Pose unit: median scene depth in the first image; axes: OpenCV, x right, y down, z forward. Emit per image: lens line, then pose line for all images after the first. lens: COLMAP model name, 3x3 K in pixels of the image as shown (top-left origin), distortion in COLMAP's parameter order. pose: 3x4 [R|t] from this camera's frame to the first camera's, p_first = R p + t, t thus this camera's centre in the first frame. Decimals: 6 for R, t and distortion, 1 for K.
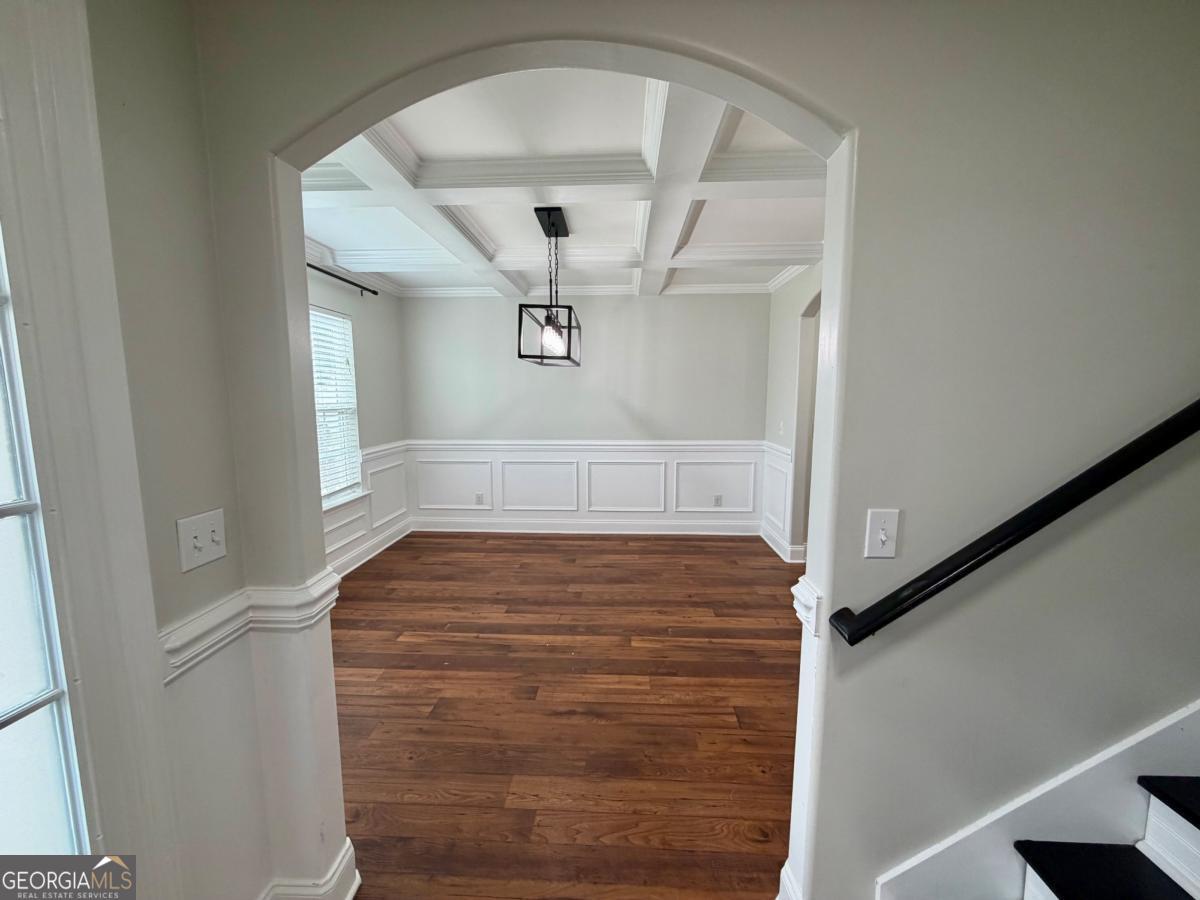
lens RADIAL K [[478.6, 0, 597.7], [0, 478.6, 450.1], [0, 0, 1]] dist [0.000867, 0.000376]
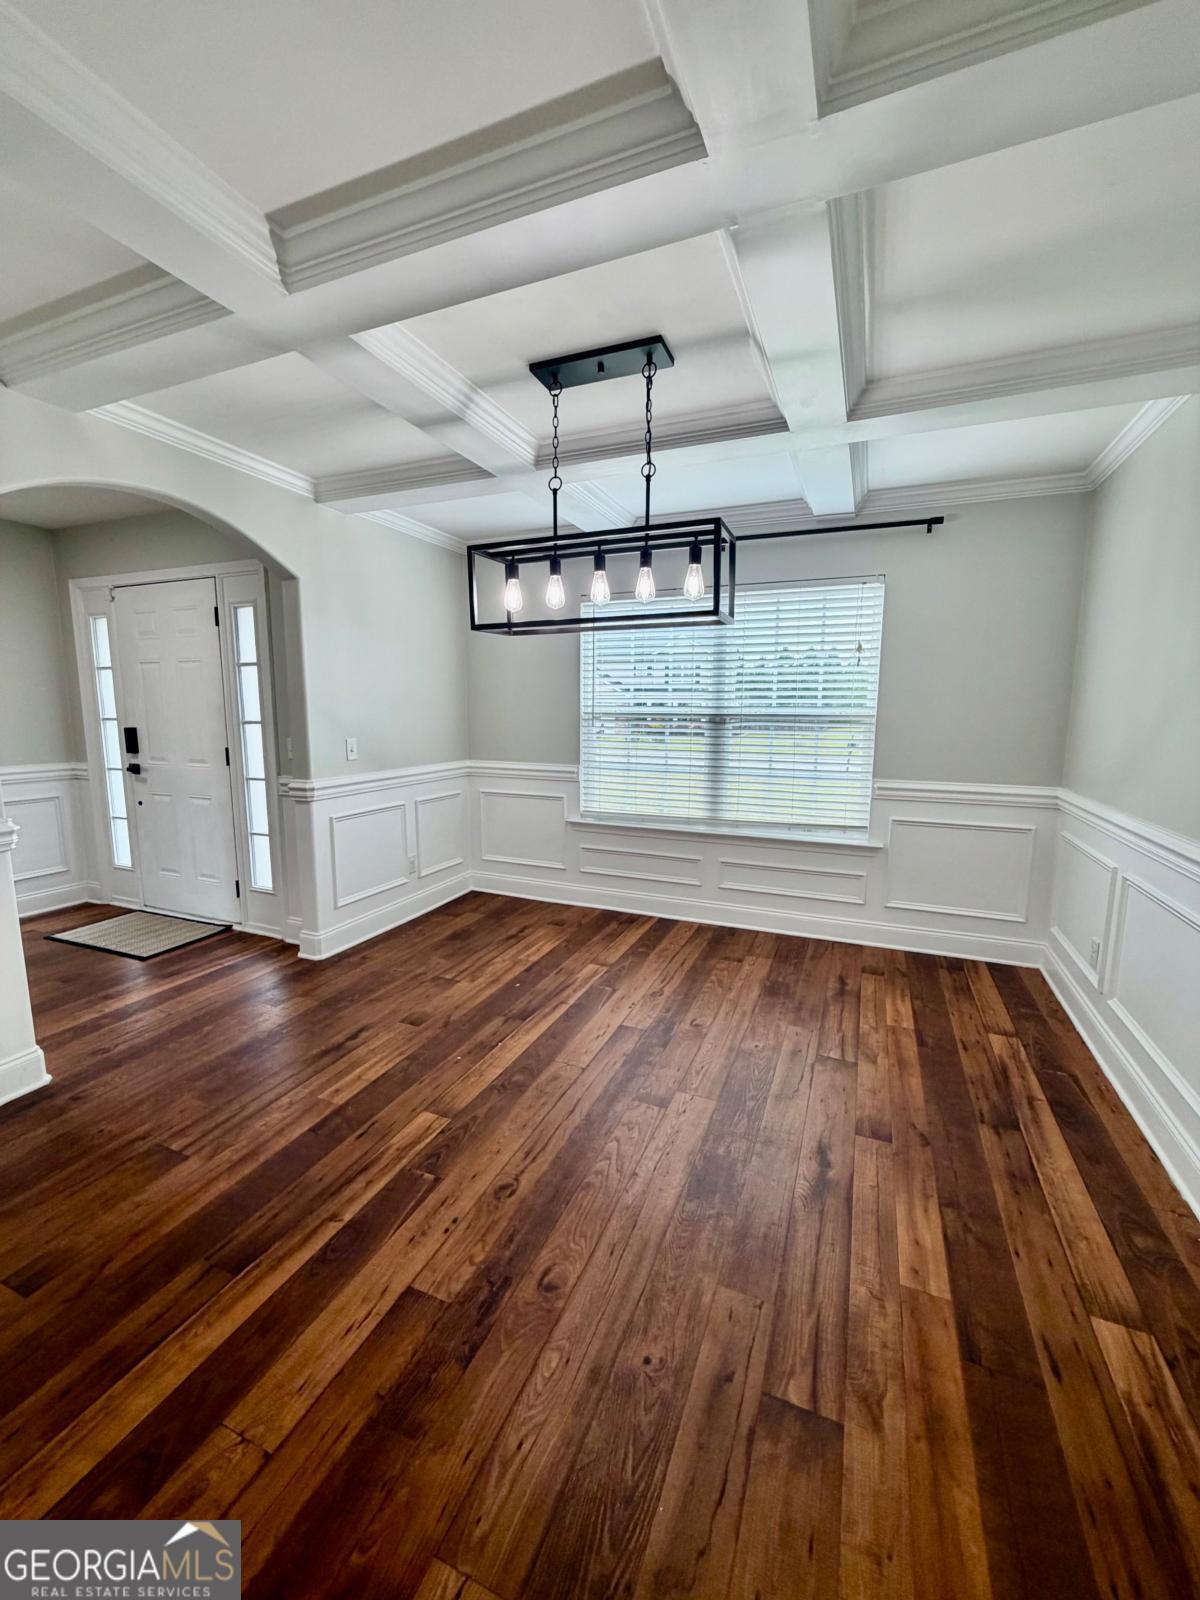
lens RADIAL K [[638.2, 0, 600.5], [0, 638.2, 796.5], [0, 0, 1]] dist [0.000867, 0.000376]
pose [[-0.339996, 0.127429, -0.931754, 0.527485], [-0.116963, 0.977355, 0.176345, -0.102460], [0.933125, 0.168937, -0.317392, 1.077768]]
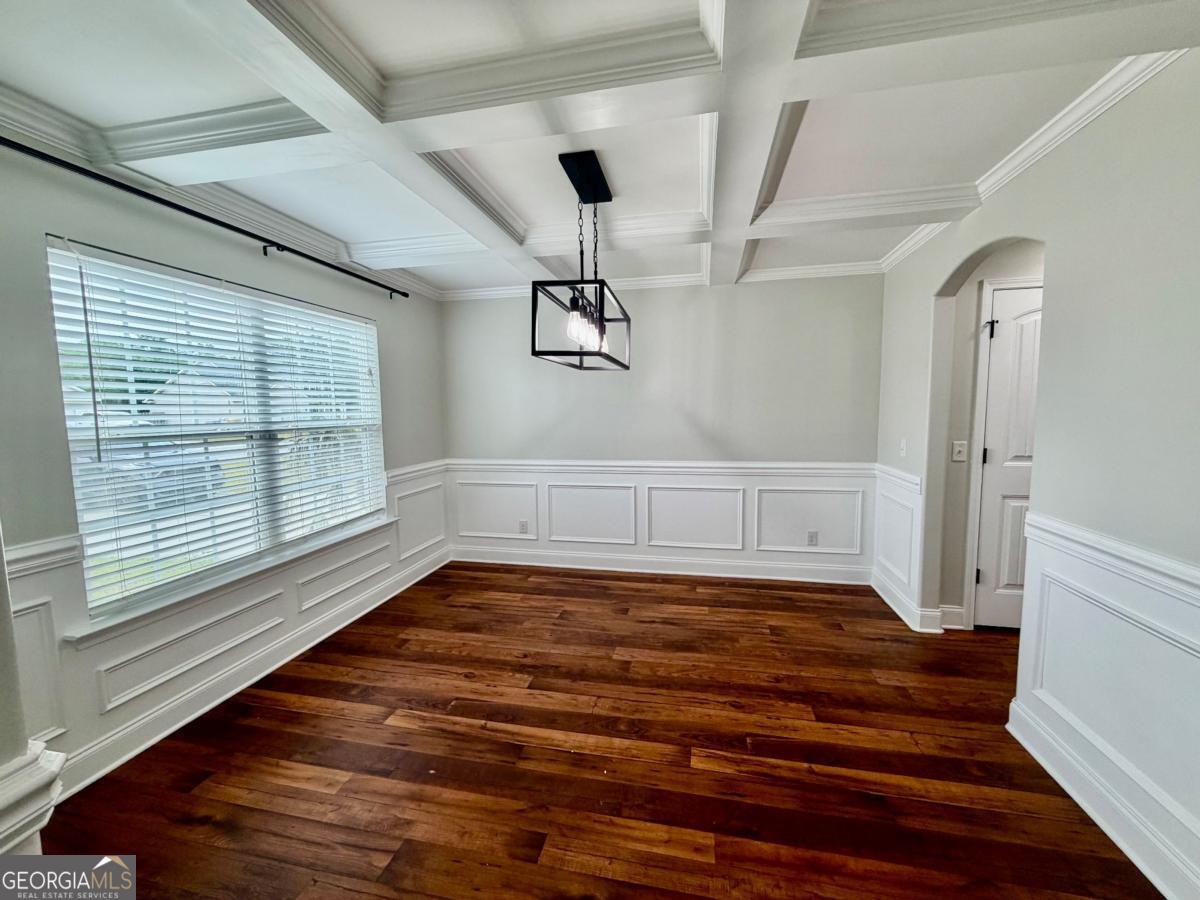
lens RADIAL K [[478.6, 0, 597.7], [0, 478.6, 450.1], [0, 0, 1]] dist [0.000867, 0.000376]
pose [[0.987239, 0.003226, -0.159215, 0.036073], [-0.007803, 0.999574, -0.028133, -0.020966], [0.159057, 0.029016, 0.986843, 0.219863]]
